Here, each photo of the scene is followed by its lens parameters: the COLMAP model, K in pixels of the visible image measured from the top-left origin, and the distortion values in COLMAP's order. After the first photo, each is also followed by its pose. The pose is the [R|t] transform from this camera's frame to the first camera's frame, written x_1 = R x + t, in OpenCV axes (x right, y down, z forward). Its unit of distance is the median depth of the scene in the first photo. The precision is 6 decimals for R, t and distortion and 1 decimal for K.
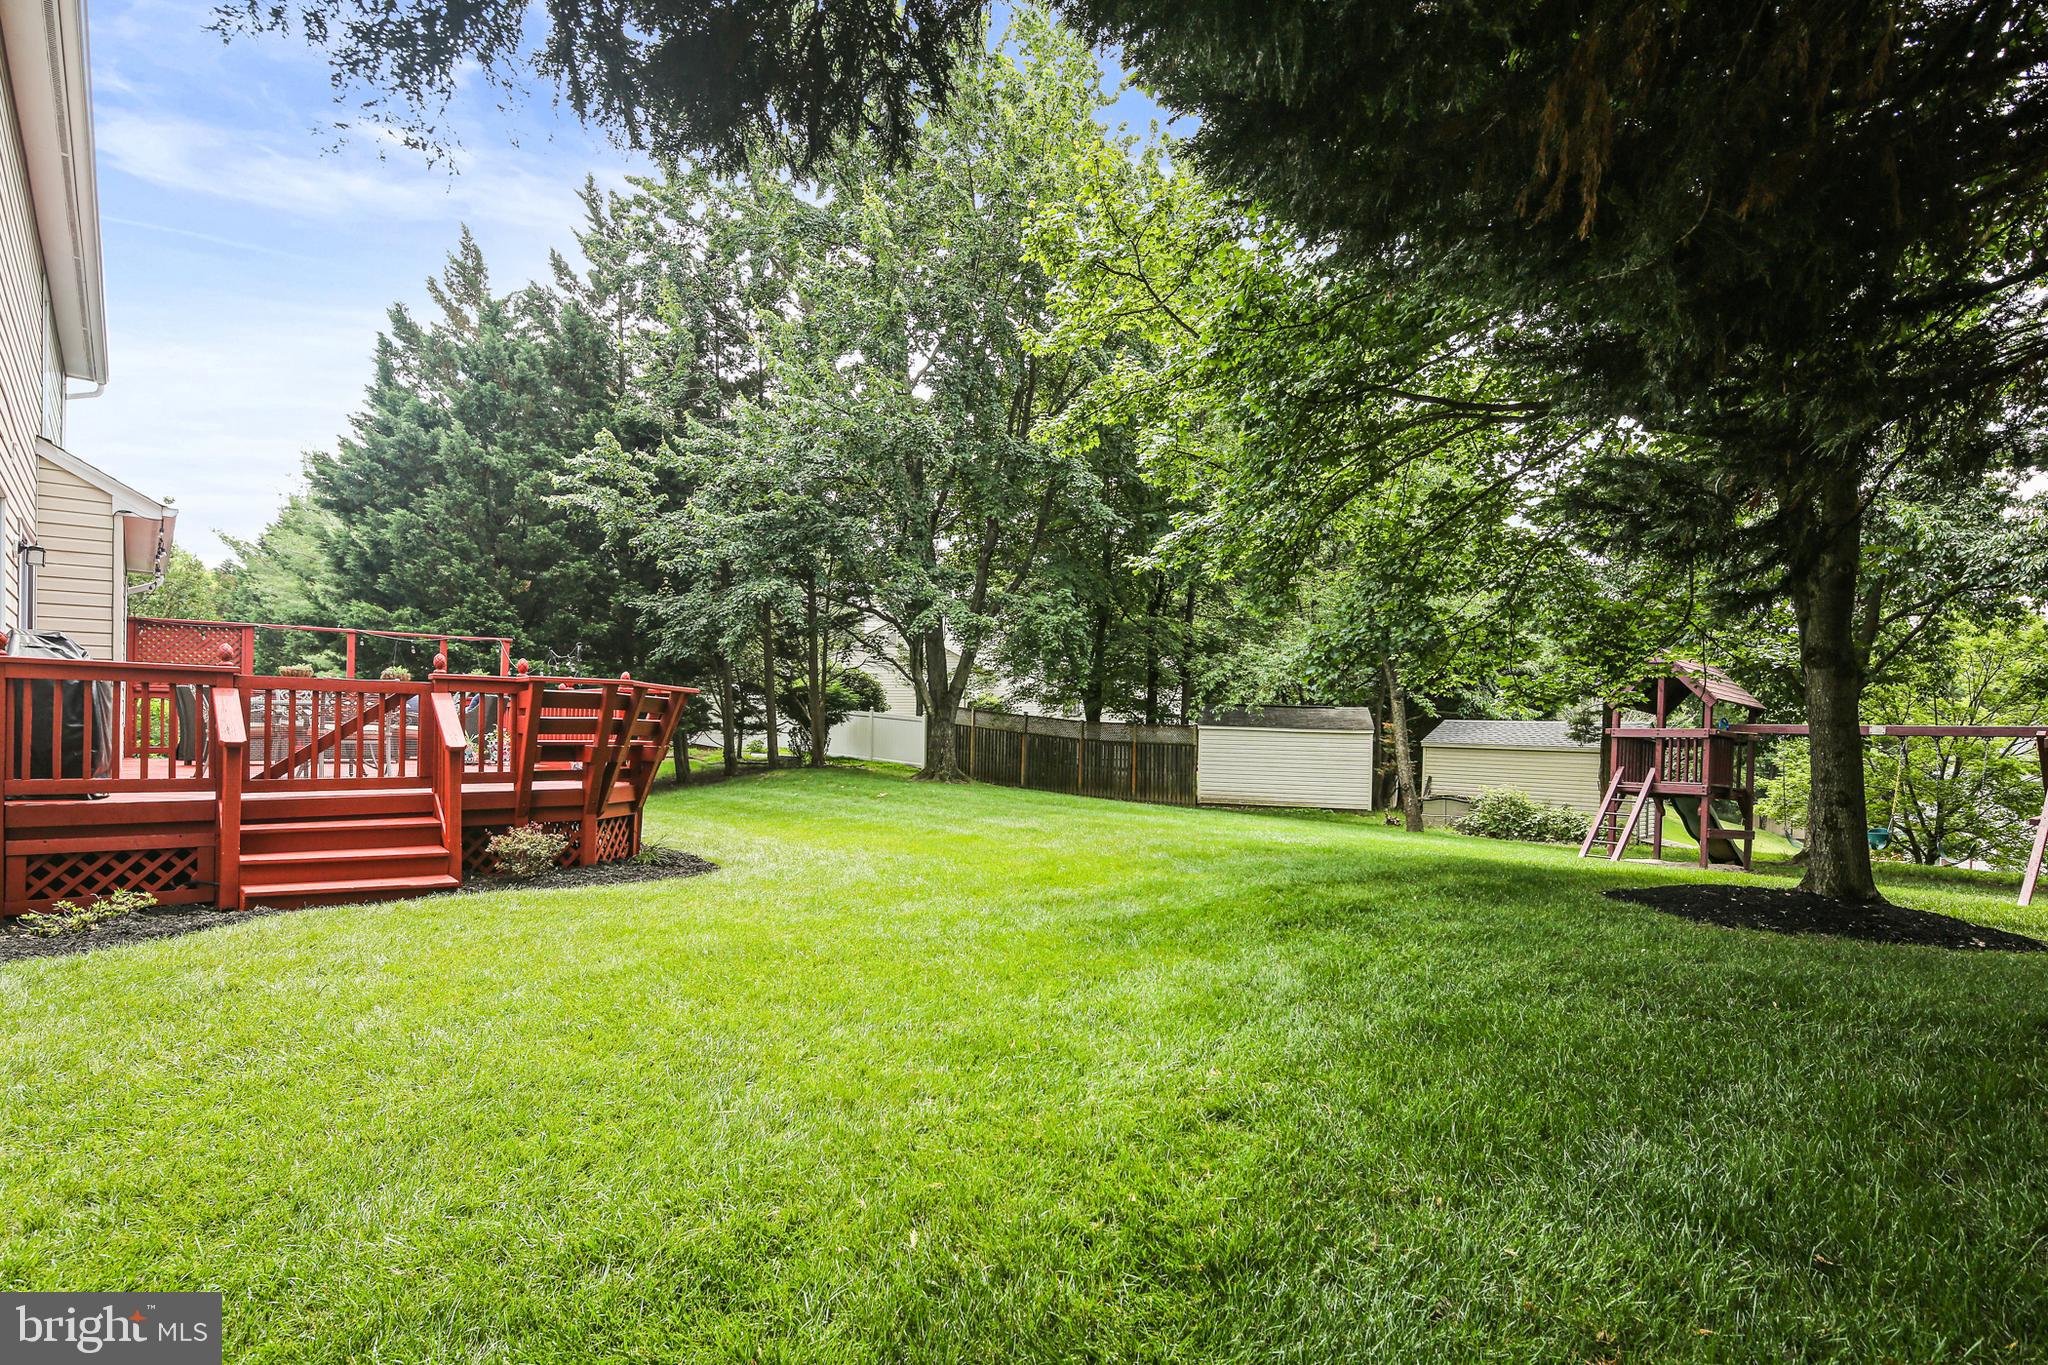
lens RADIAL K [[989.1, 0, 1018.6], [0, 989.1, 740.7], [0, 0, 1]] dist [0.001440, 0.000184]
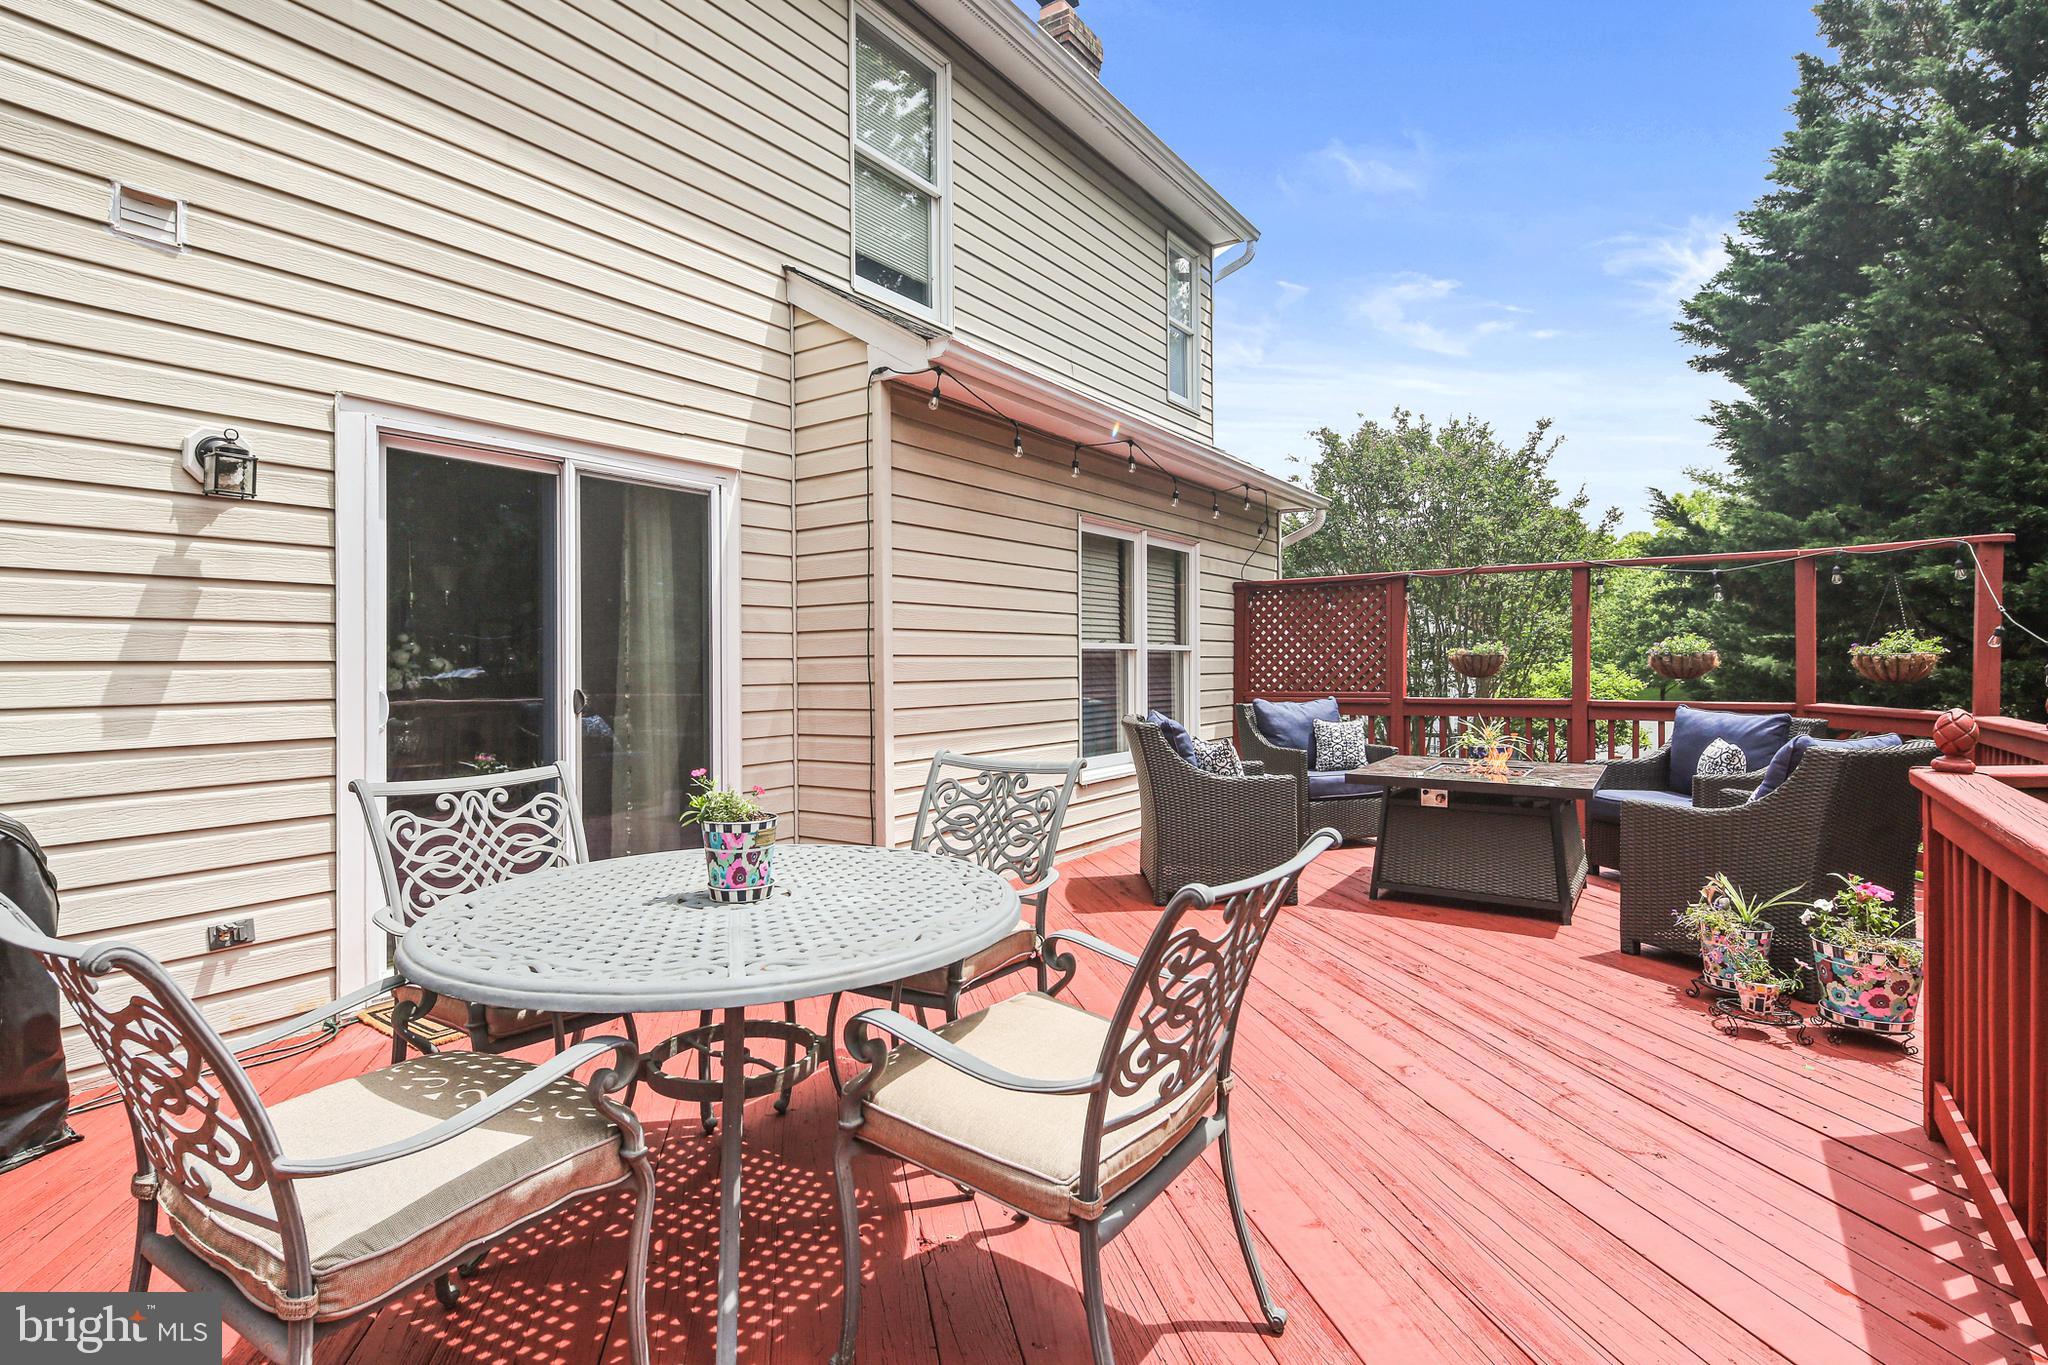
lens RADIAL K [[1016.1, 0, 1023.9], [0, 1016.1, 641.8], [0, 0, 1]] dist [0.000013, -0.000057]
pose [[0.242651, -0.038359, -0.969355, -0.199322], [-0.003893, 0.999171, -0.040513, -0.038746], [0.970106, 0.013605, 0.242300, 0.443749]]
